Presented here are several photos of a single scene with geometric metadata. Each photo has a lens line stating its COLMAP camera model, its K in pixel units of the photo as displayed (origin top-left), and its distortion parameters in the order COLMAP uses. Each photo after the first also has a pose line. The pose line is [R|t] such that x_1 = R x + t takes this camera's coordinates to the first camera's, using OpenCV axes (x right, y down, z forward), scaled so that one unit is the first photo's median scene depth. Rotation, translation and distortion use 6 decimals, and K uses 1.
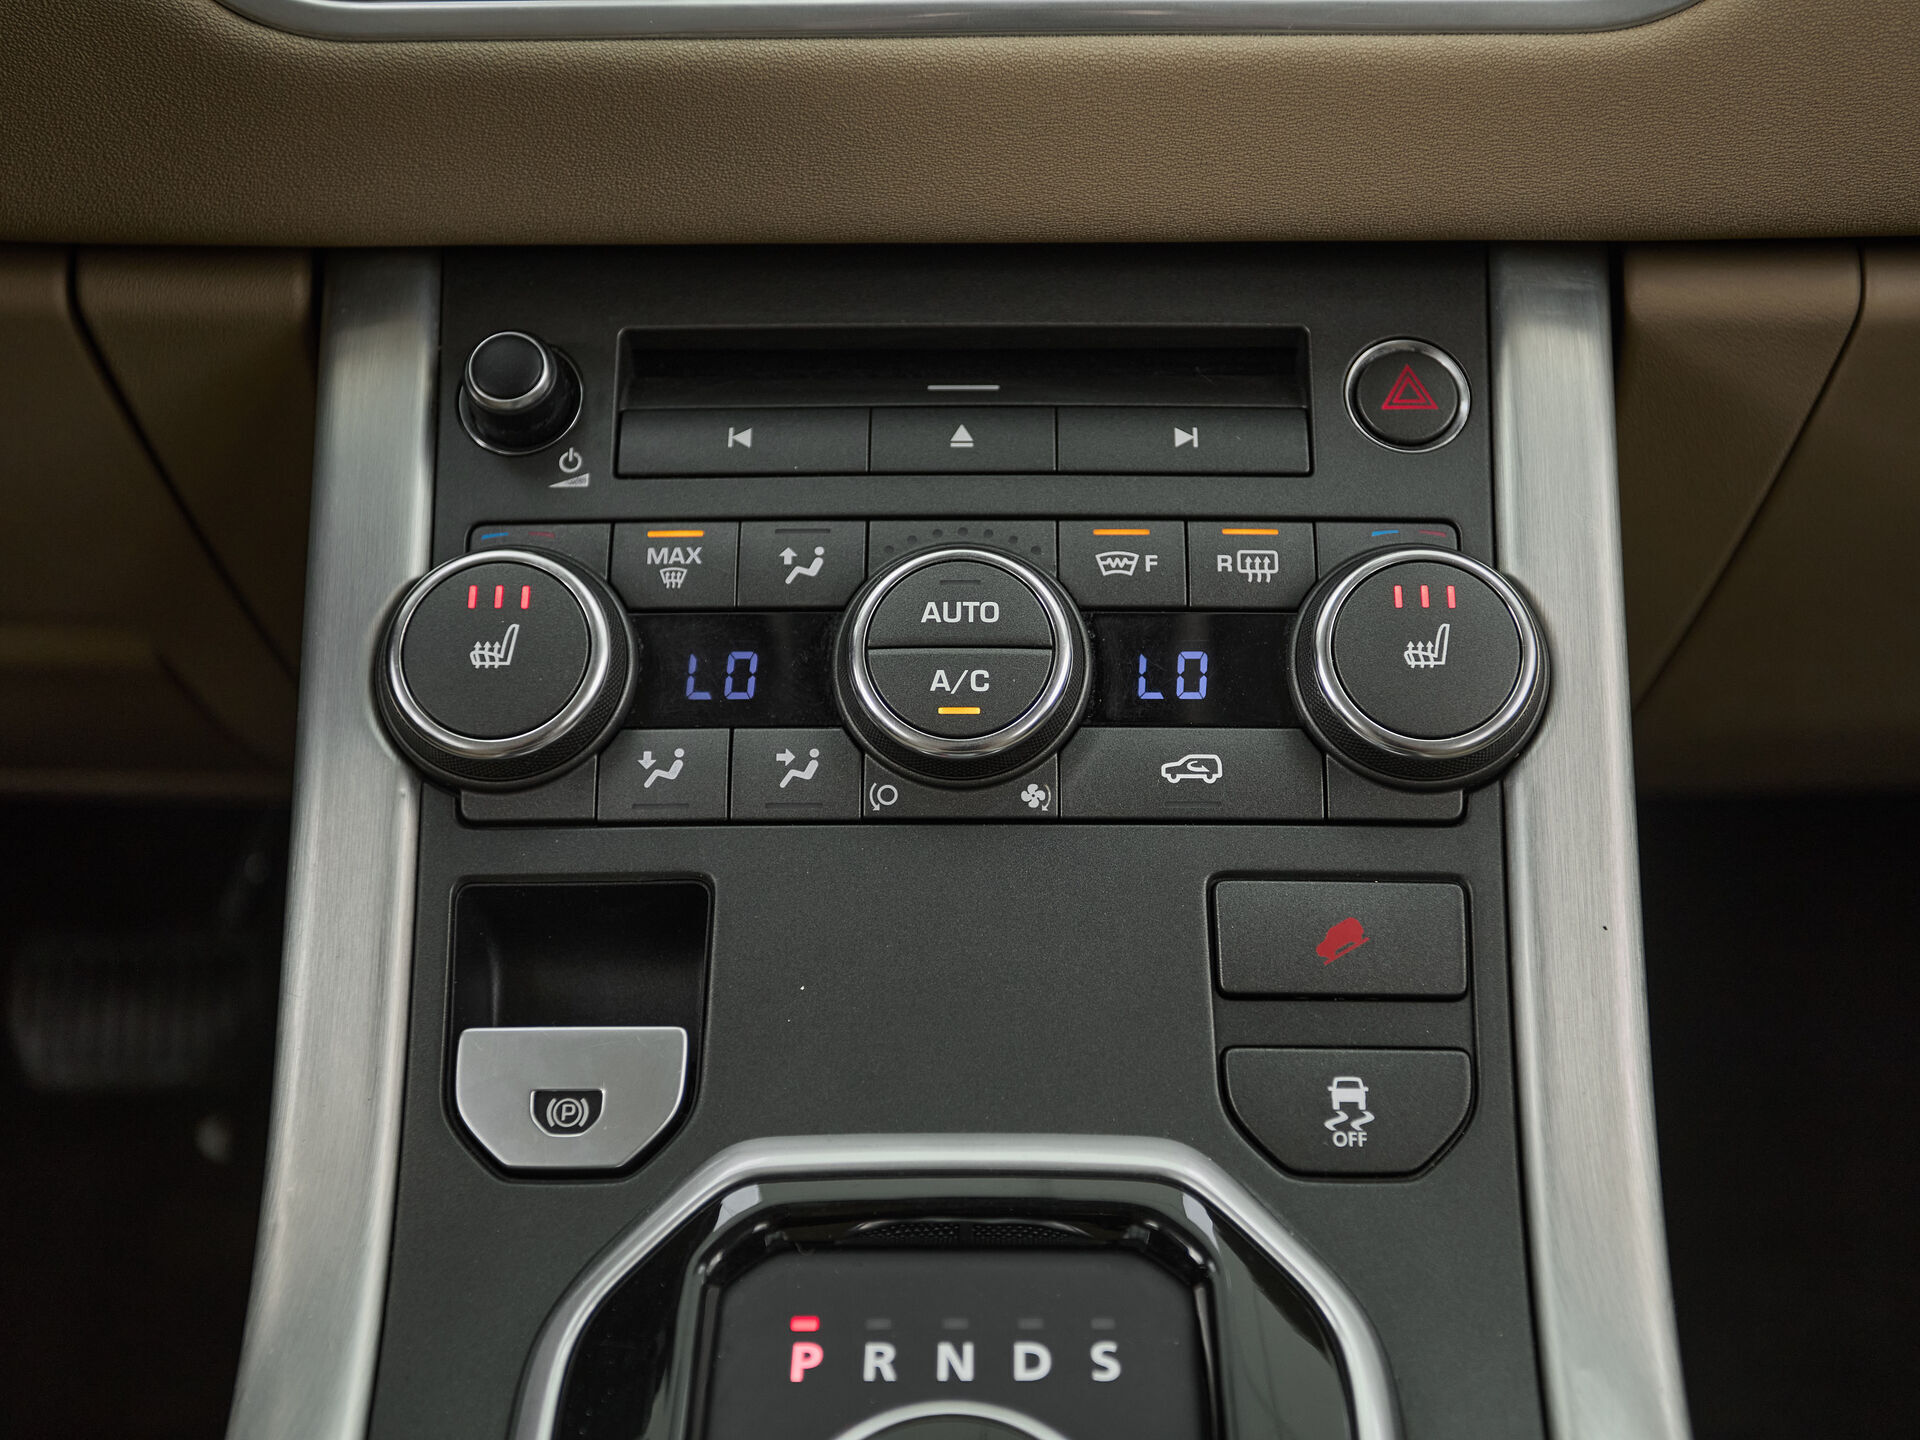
lens RADIAL K [[2394.3, 0, 960.0], [0, 2394.3, 720.0], [0, 0, 1]] dist [0.021615, 0.036499]
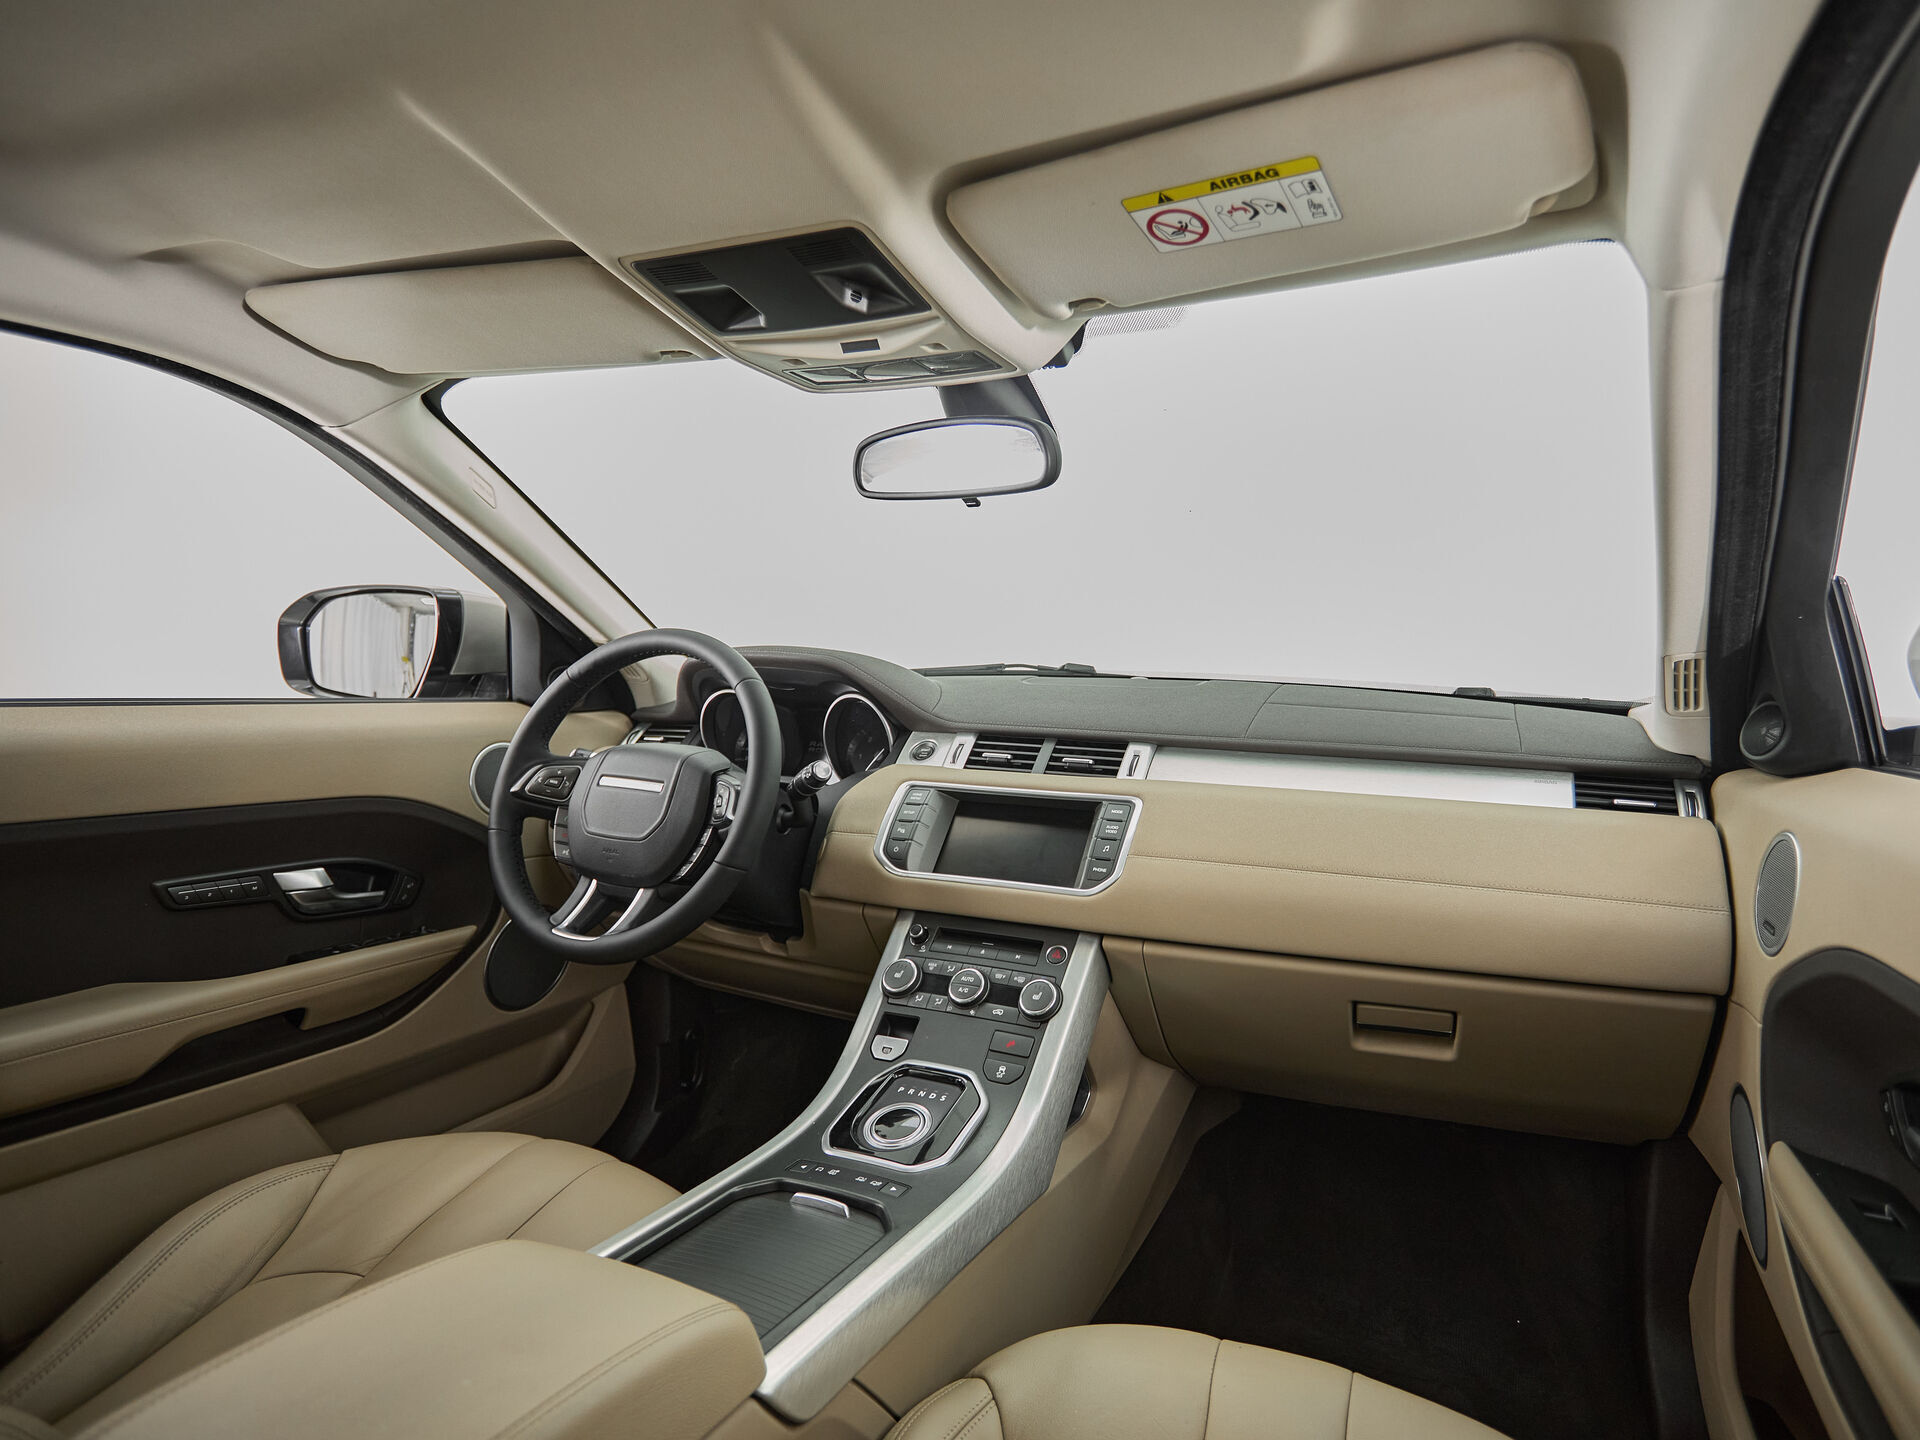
lens RADIAL K [[1032.3, 0, 1069.6], [0, 1032.3, 717.2], [0, 0, 1]] dist [-0.001062, -0.000020]
pose [[0.930716, 0.047928, -0.362588, 1.087100], [-0.185310, 0.916501, -0.354522, 0.212255], [0.315320, 0.397151, 0.861884, -1.336514]]
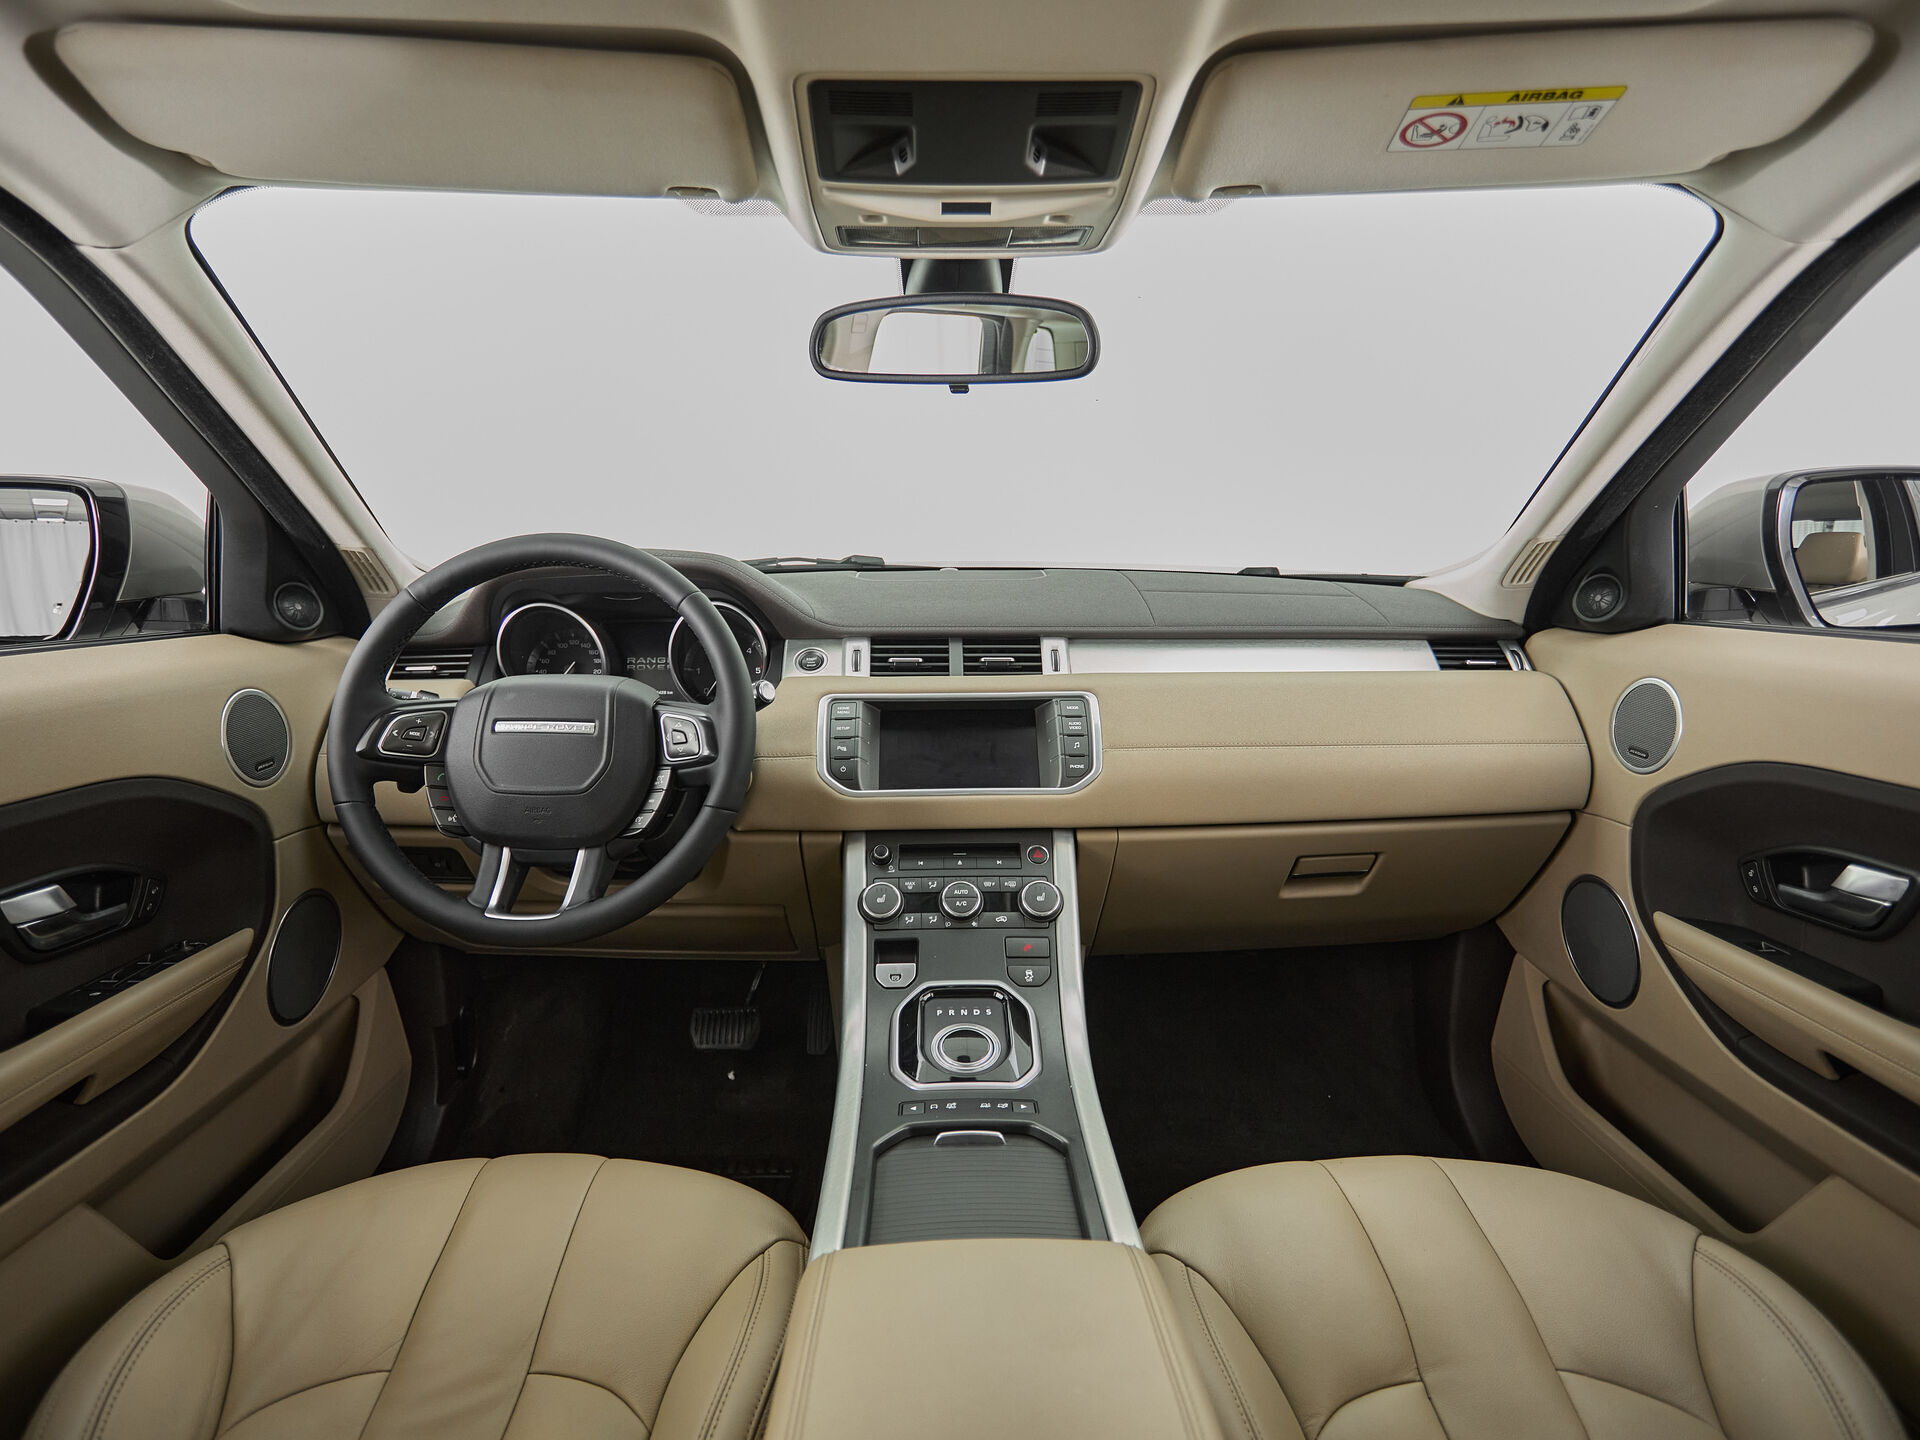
lens RADIAL K [[1043.9, 0, 960.0], [0, 1043.9, 720.0], [0, 0, 1]] dist [-0.002192, 0.001439]
pose [[0.999364, -0.003456, 0.035489, -0.086827], [0.013163, 0.960748, -0.277111, 0.245032], [-0.033139, 0.277402, 0.960182, -1.482539]]
